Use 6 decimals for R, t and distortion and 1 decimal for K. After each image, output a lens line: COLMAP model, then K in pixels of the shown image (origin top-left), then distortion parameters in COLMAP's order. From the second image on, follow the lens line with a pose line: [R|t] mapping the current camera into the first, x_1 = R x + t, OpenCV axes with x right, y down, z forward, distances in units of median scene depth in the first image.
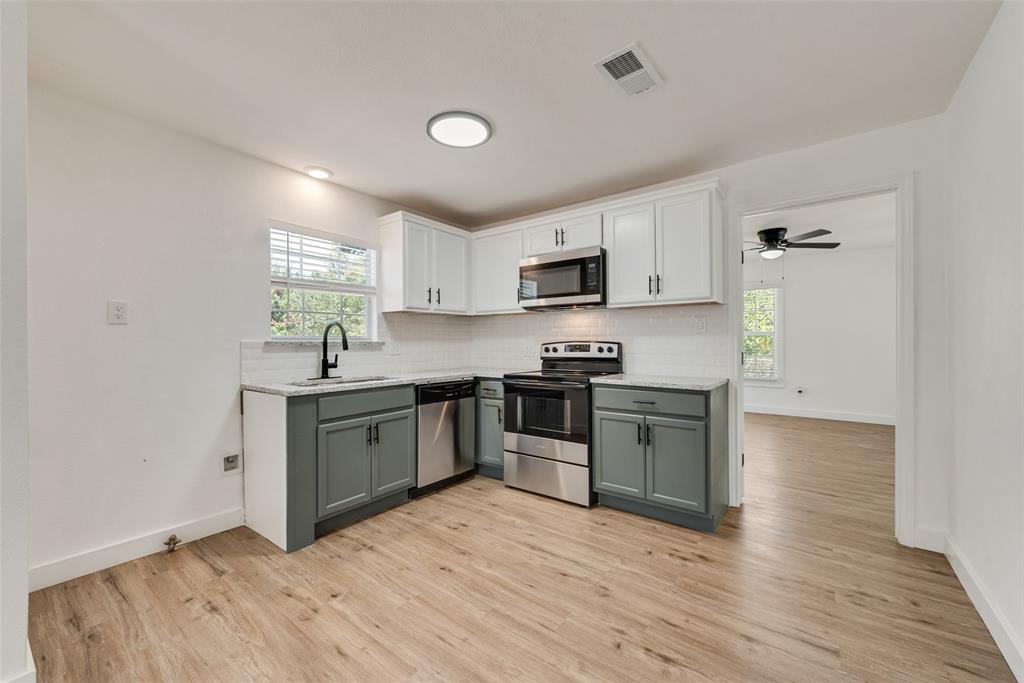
lens RADIAL K [[404.0, 0, 510.2], [0, 404.0, 339.3], [0, 0, 1]] dist [0.005730, -0.000298]
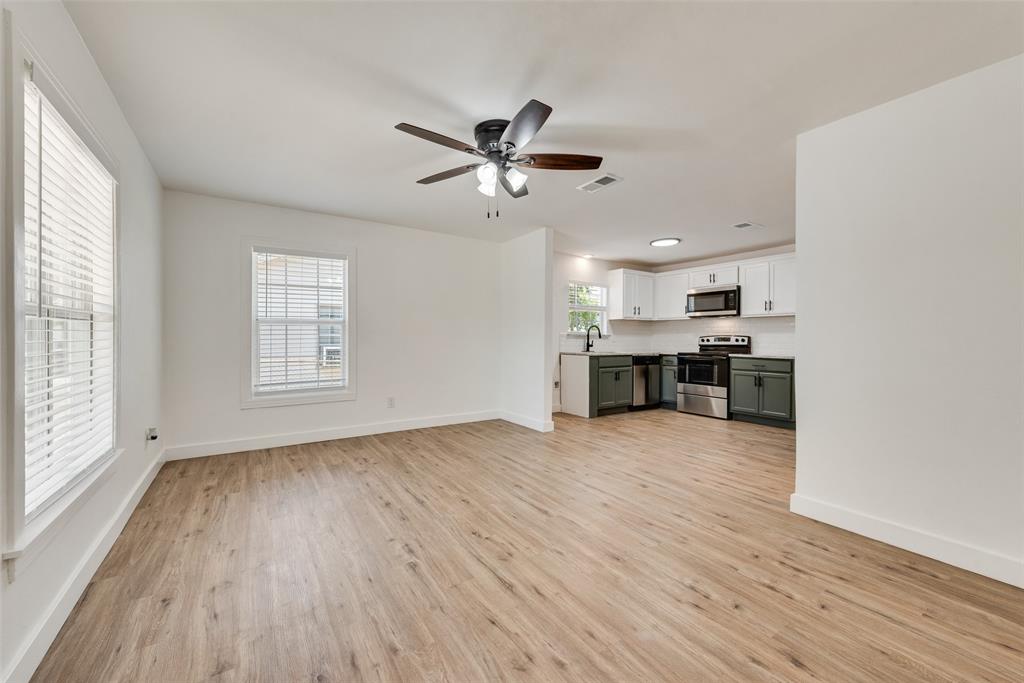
lens RADIAL K [[401.6, 0, 500.5], [0, 401.6, 339.8], [0, 0, 1]] dist [0.002450, 0.000071]
pose [[0.939062, 0.012637, -0.343515, -0.155493], [-0.008799, 0.999880, 0.012729, 0.010554], [0.343634, -0.008931, 0.939061, -1.083681]]
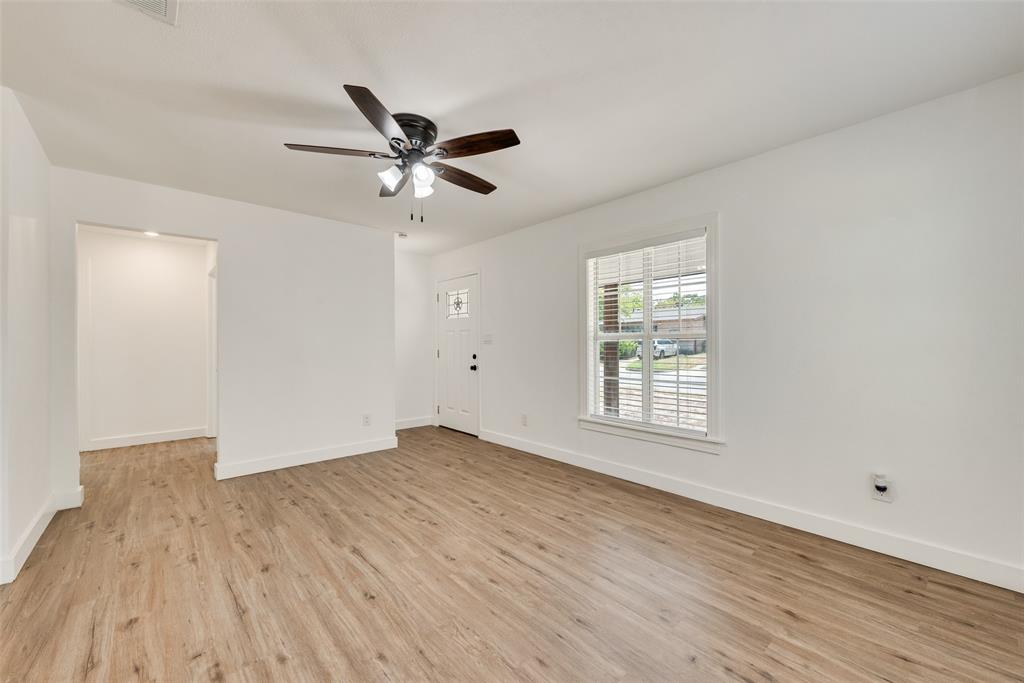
lens RADIAL K [[404.0, 0, 510.2], [0, 404.0, 339.3], [0, 0, 1]] dist [0.005730, -0.000298]
pose [[-0.982877, 0.008666, 0.184061, -0.755541], [0.006199, 0.999883, -0.013971, 0.004942], [-0.184161, -0.012591, -0.982815, 0.376873]]
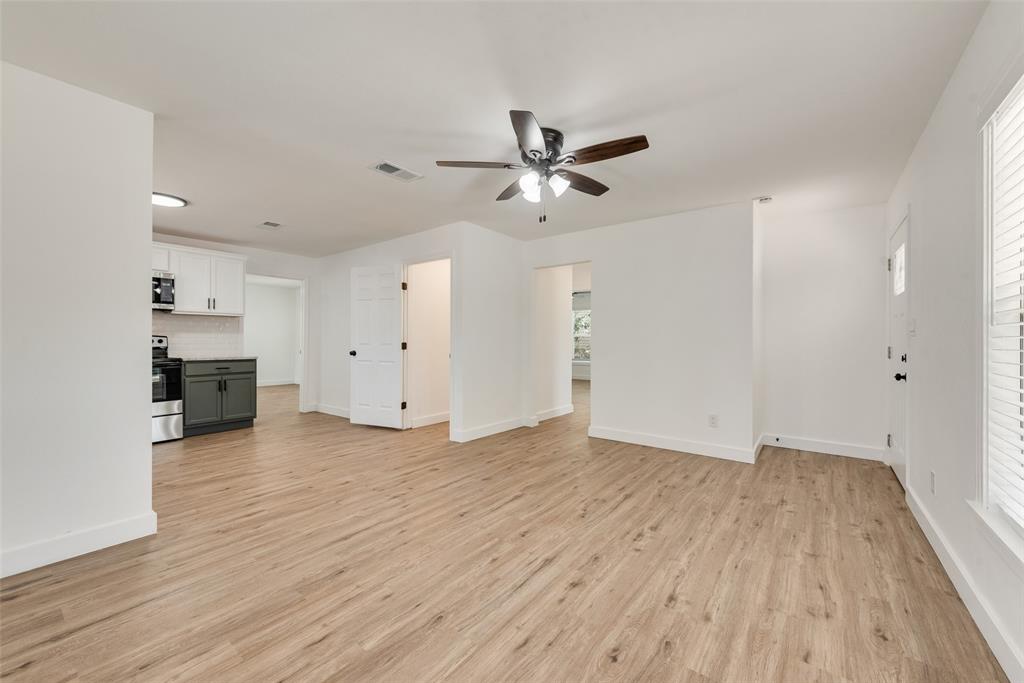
lens RADIAL K [[404.0, 0, 510.2], [0, 404.0, 339.3], [0, 0, 1]] dist [0.005730, -0.000298]
pose [[-0.003900, 0.003556, 0.999986, -1.269857], [-0.007000, 0.999969, -0.003583, 0.015668], [-0.999968, -0.007014, -0.003875, -0.263894]]
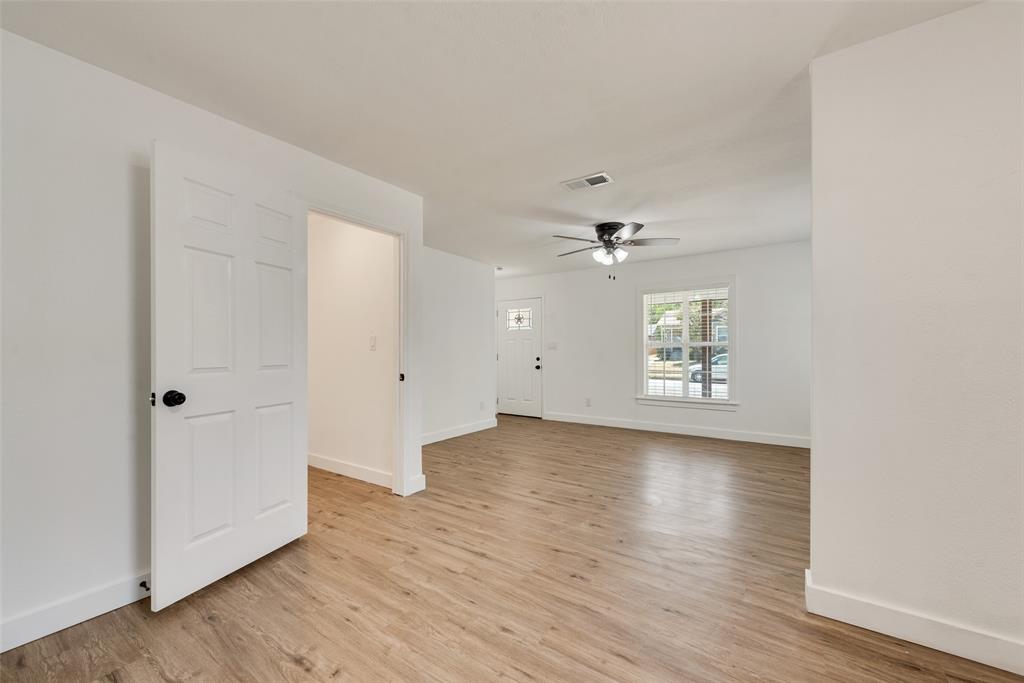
lens RADIAL K [[400.3, 0, 510.9], [0, 400.3, 347.8], [0, 0, 1]] dist [0.006395, -0.000001]
pose [[-0.998415, 0.006823, -0.055857, -0.044378], [0.007303, 0.999938, -0.008389, 0.007640], [0.055796, -0.008784, -0.998404, 0.963100]]
